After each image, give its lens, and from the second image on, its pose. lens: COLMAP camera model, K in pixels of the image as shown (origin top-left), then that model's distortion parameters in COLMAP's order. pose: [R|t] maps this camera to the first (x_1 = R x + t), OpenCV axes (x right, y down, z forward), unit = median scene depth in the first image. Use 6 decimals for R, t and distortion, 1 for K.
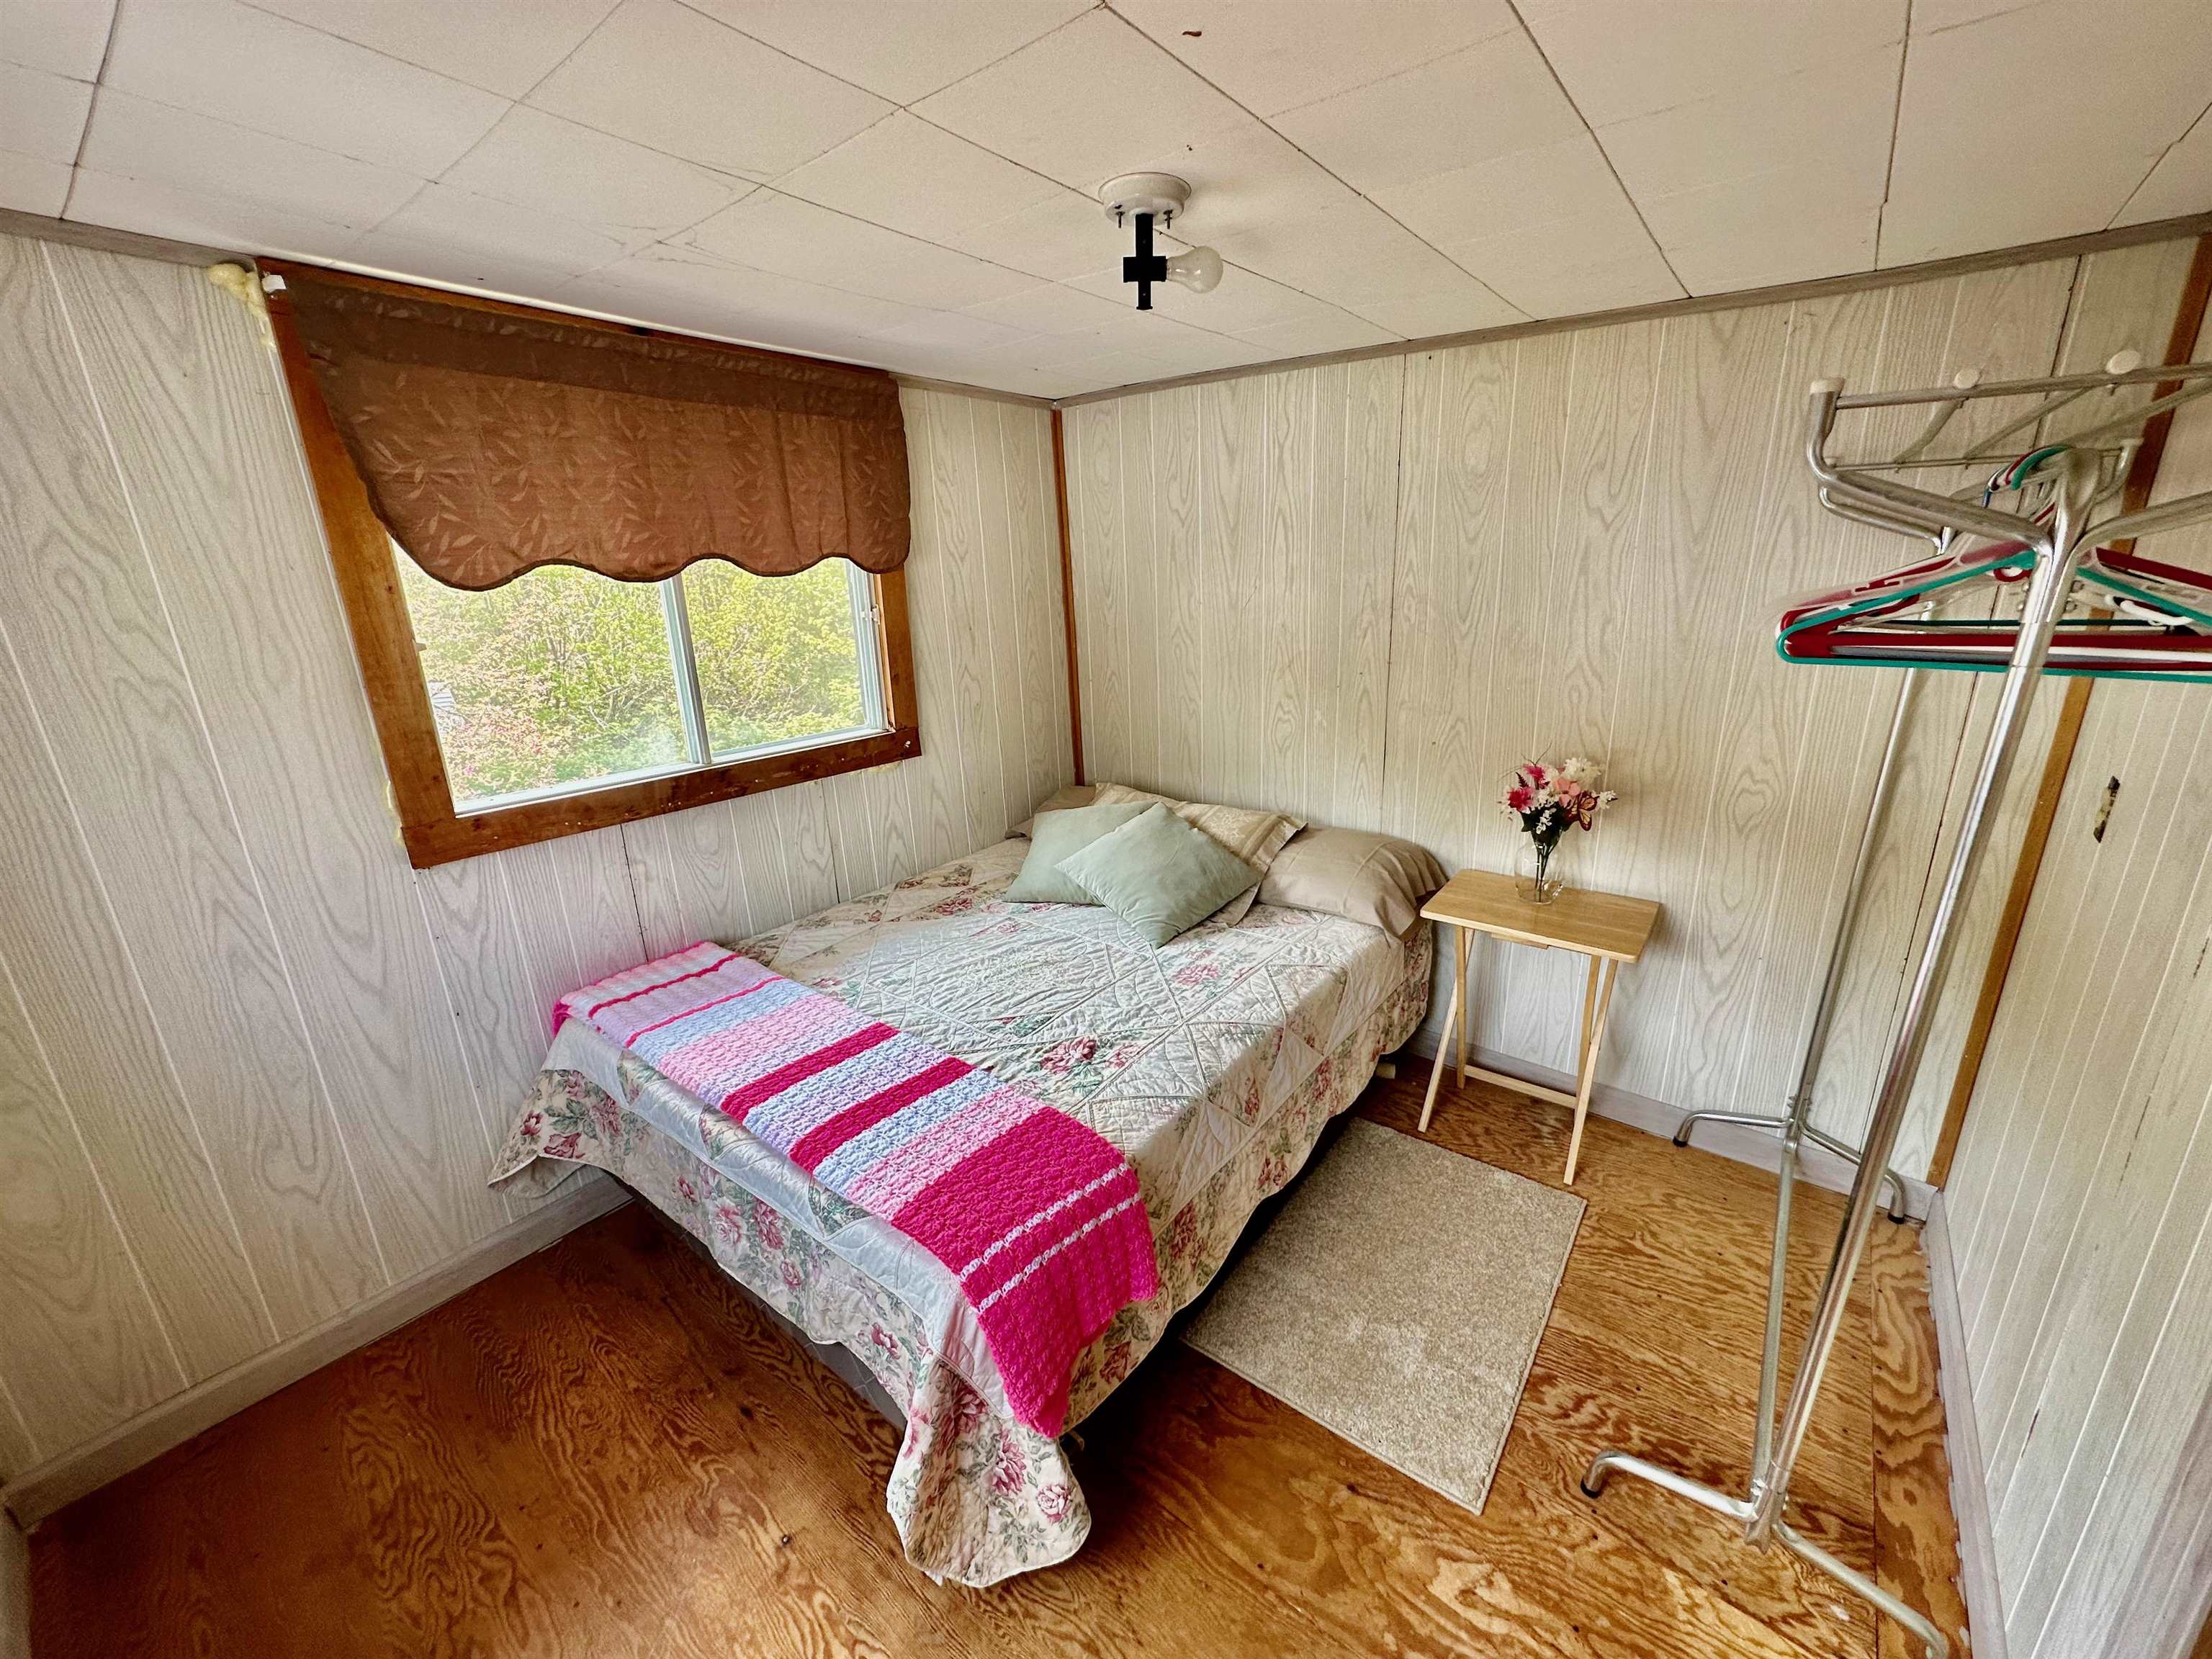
lens RADIAL K [[881.2, 0, 1103.1], [0, 881.2, 832.1], [0, 0, 1]] dist [-0.002881, 0.001090]
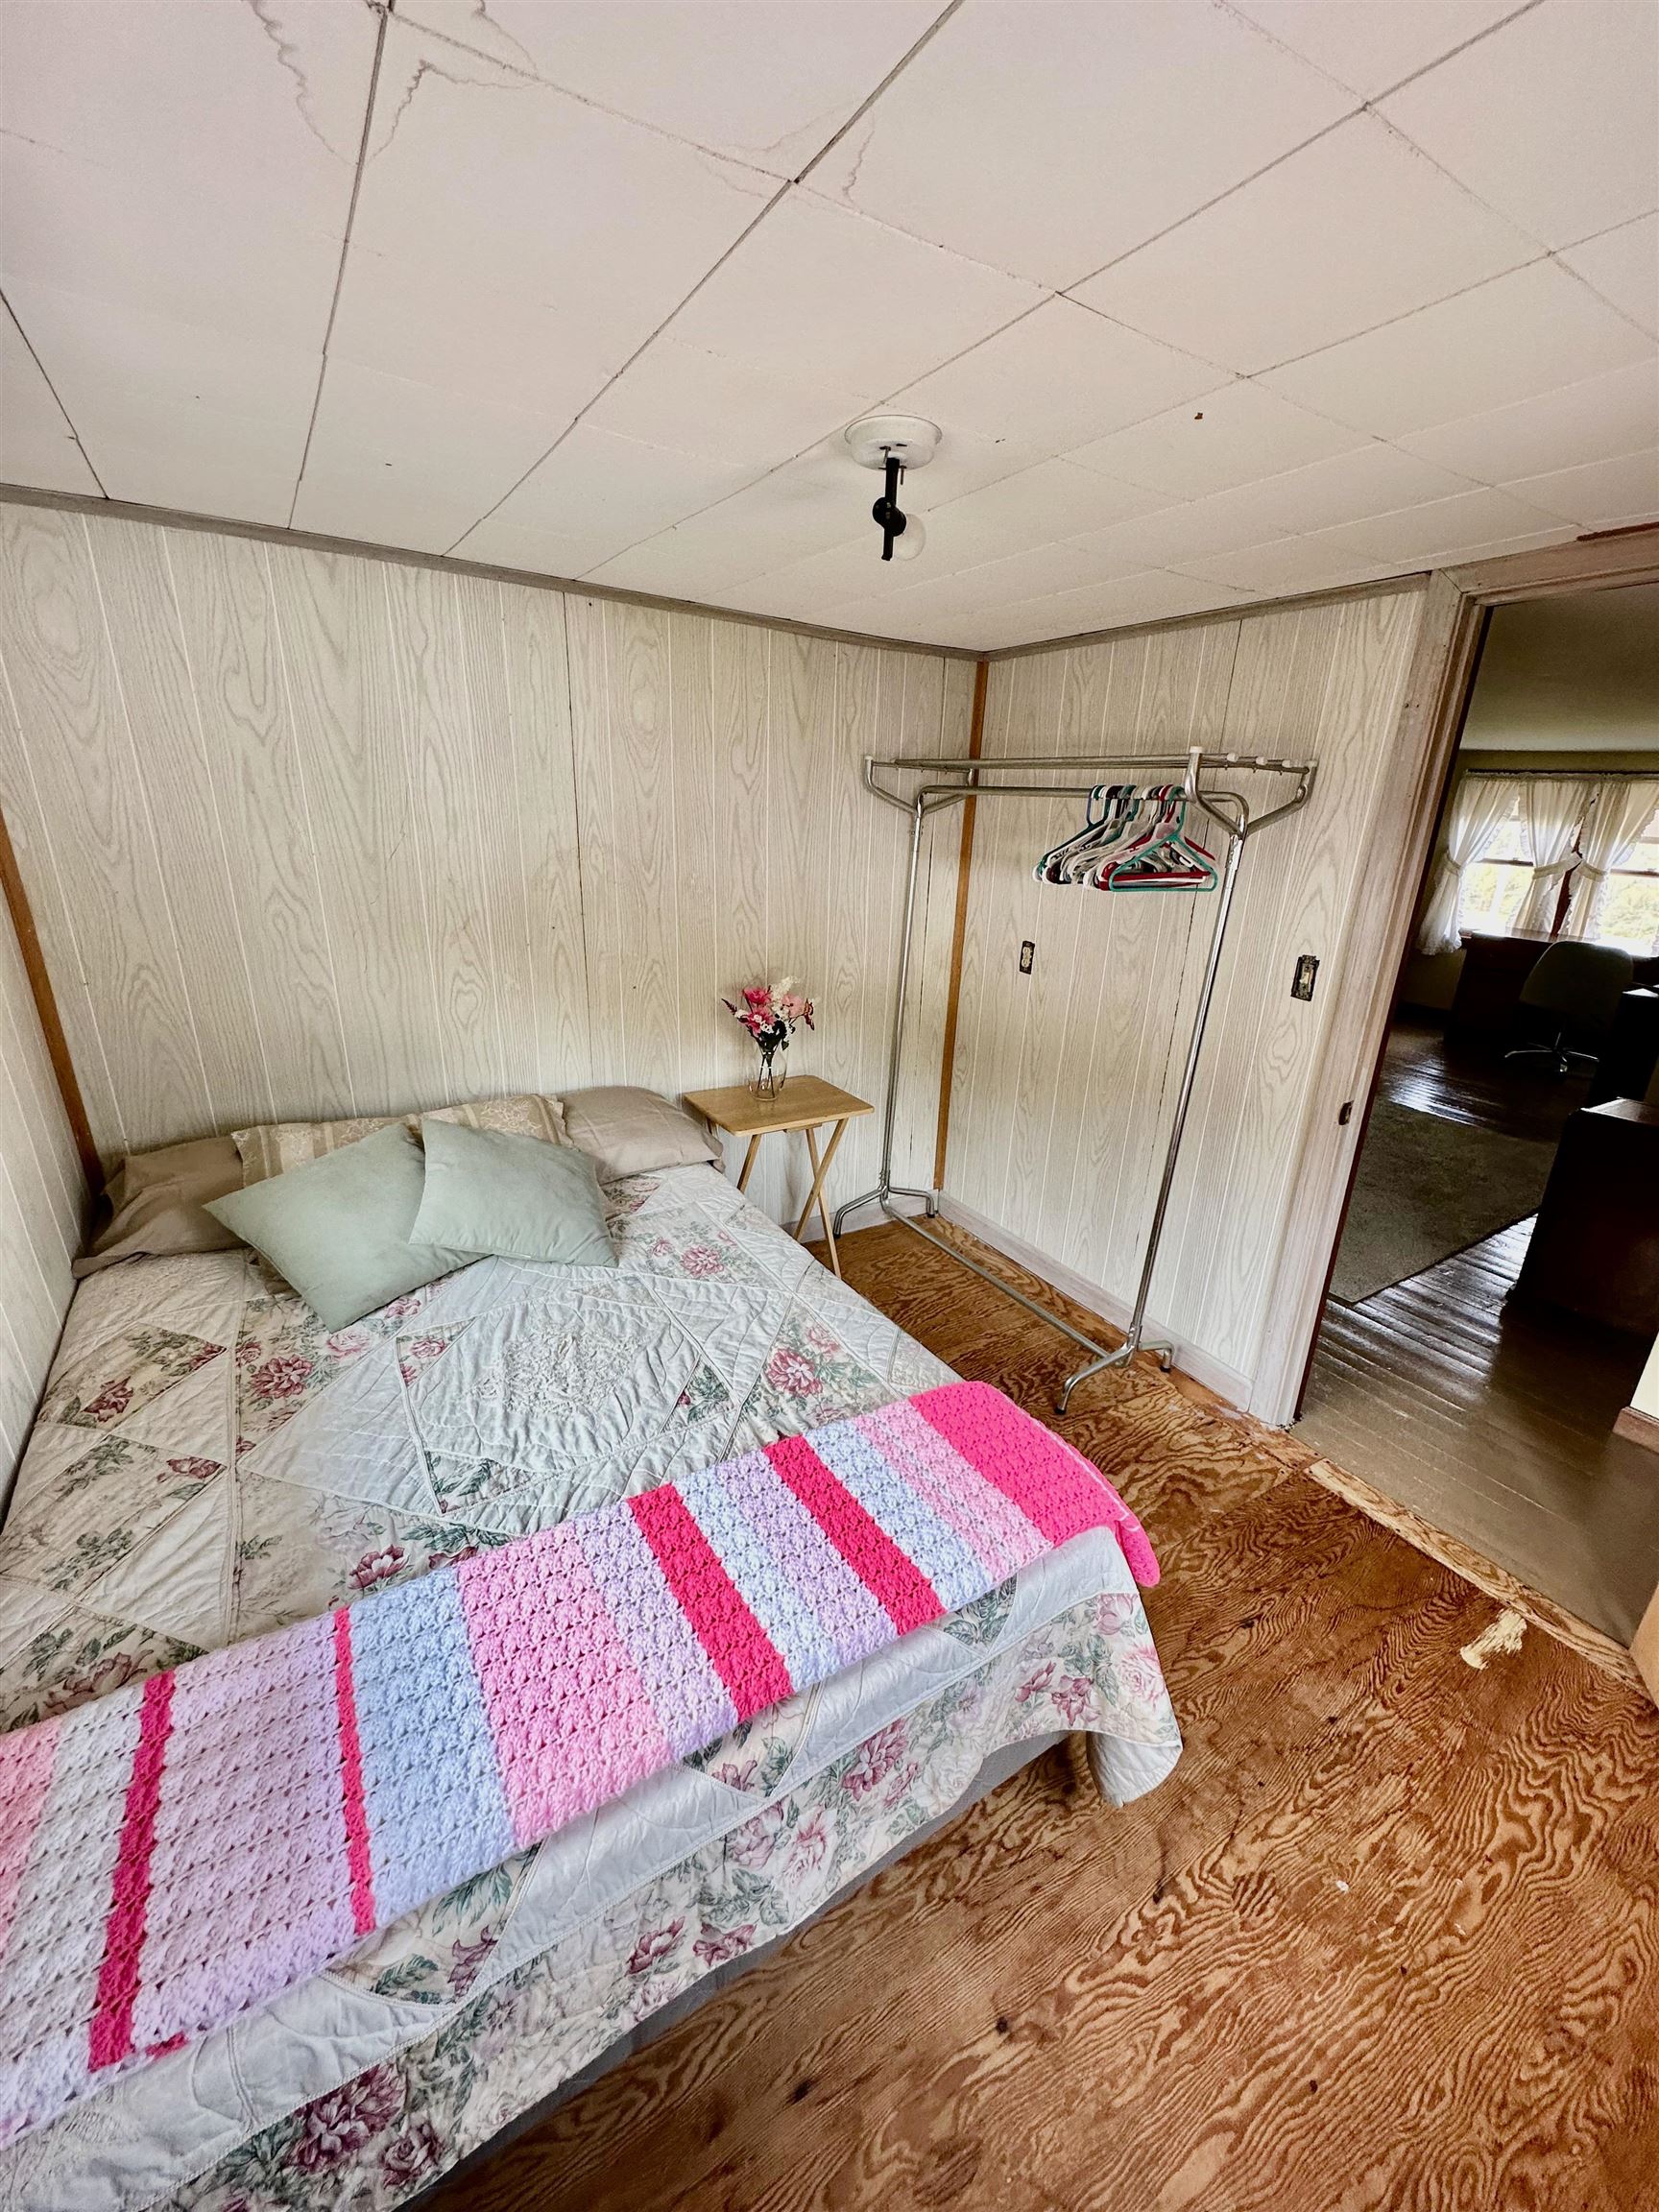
lens RADIAL K [[881.2, 0, 830.8], [0, 881.2, 1105.1], [0, 0, 1]] dist [-0.002881, 0.001090]
pose [[0.337460, -0.271446, 0.901353, -0.578538], [0.232208, 0.951936, 0.199742, -0.134851], [-0.912250, 0.141897, 0.384273, 0.445365]]
